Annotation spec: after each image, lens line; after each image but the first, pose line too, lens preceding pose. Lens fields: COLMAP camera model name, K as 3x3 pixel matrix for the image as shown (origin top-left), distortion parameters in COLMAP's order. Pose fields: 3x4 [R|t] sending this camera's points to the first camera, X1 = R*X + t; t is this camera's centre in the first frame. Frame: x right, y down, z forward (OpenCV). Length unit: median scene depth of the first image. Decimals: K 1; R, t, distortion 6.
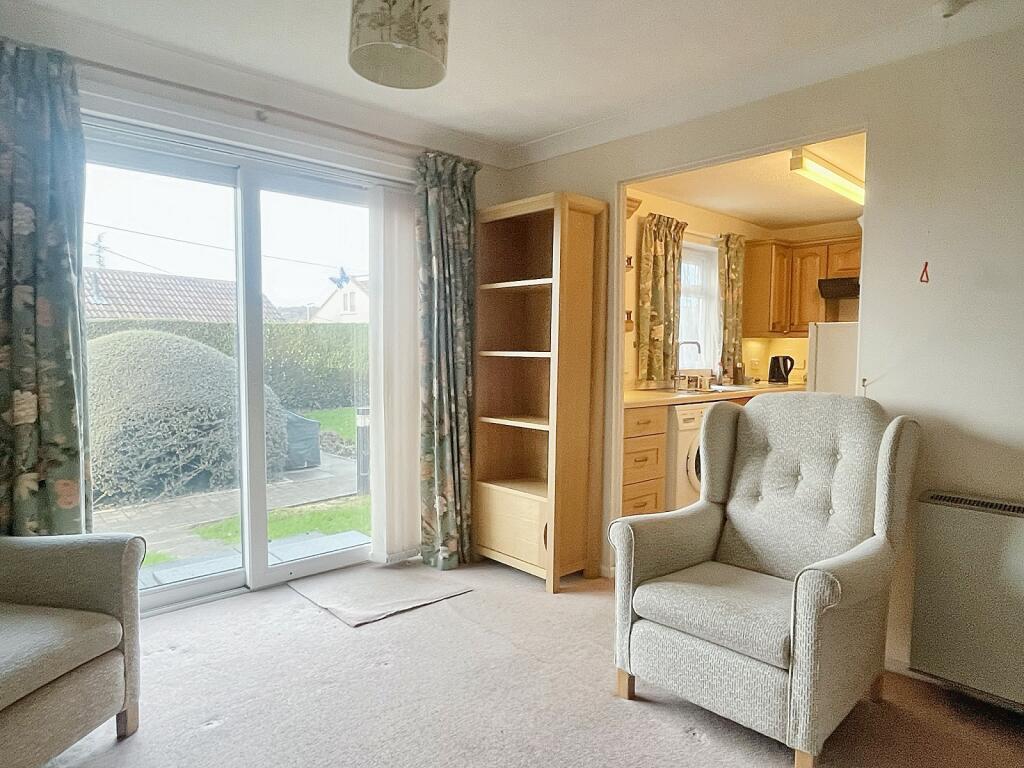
lens RADIAL K [[633.6, 0, 508.5], [0, 633.6, 386.1], [0, 0, 1]] dist [0.008226, -0.000004]
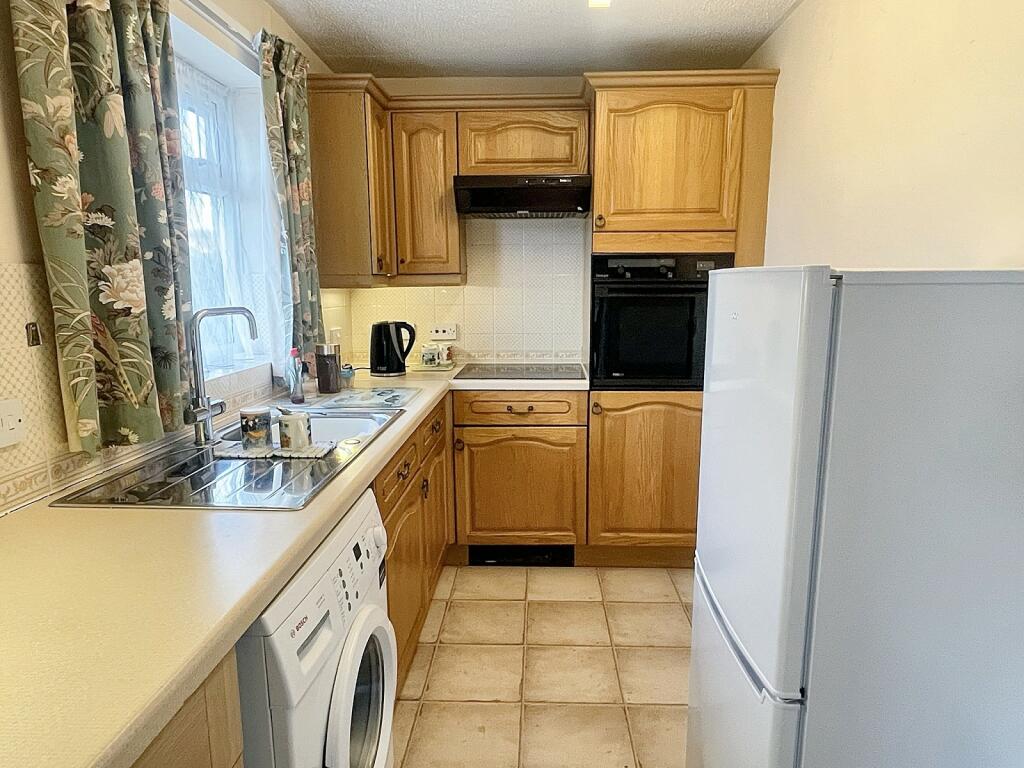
lens RADIAL K [[633.6, 0, 509.7], [0, 633.6, 392.9], [0, 0, 1]] dist [0.008226, -0.000004]
pose [[0.708755, -0.132547, 0.692890, 0.146945], [0.050453, 0.989199, 0.137621, -0.065554], [-0.703648, -0.062581, 0.707788, 0.641770]]
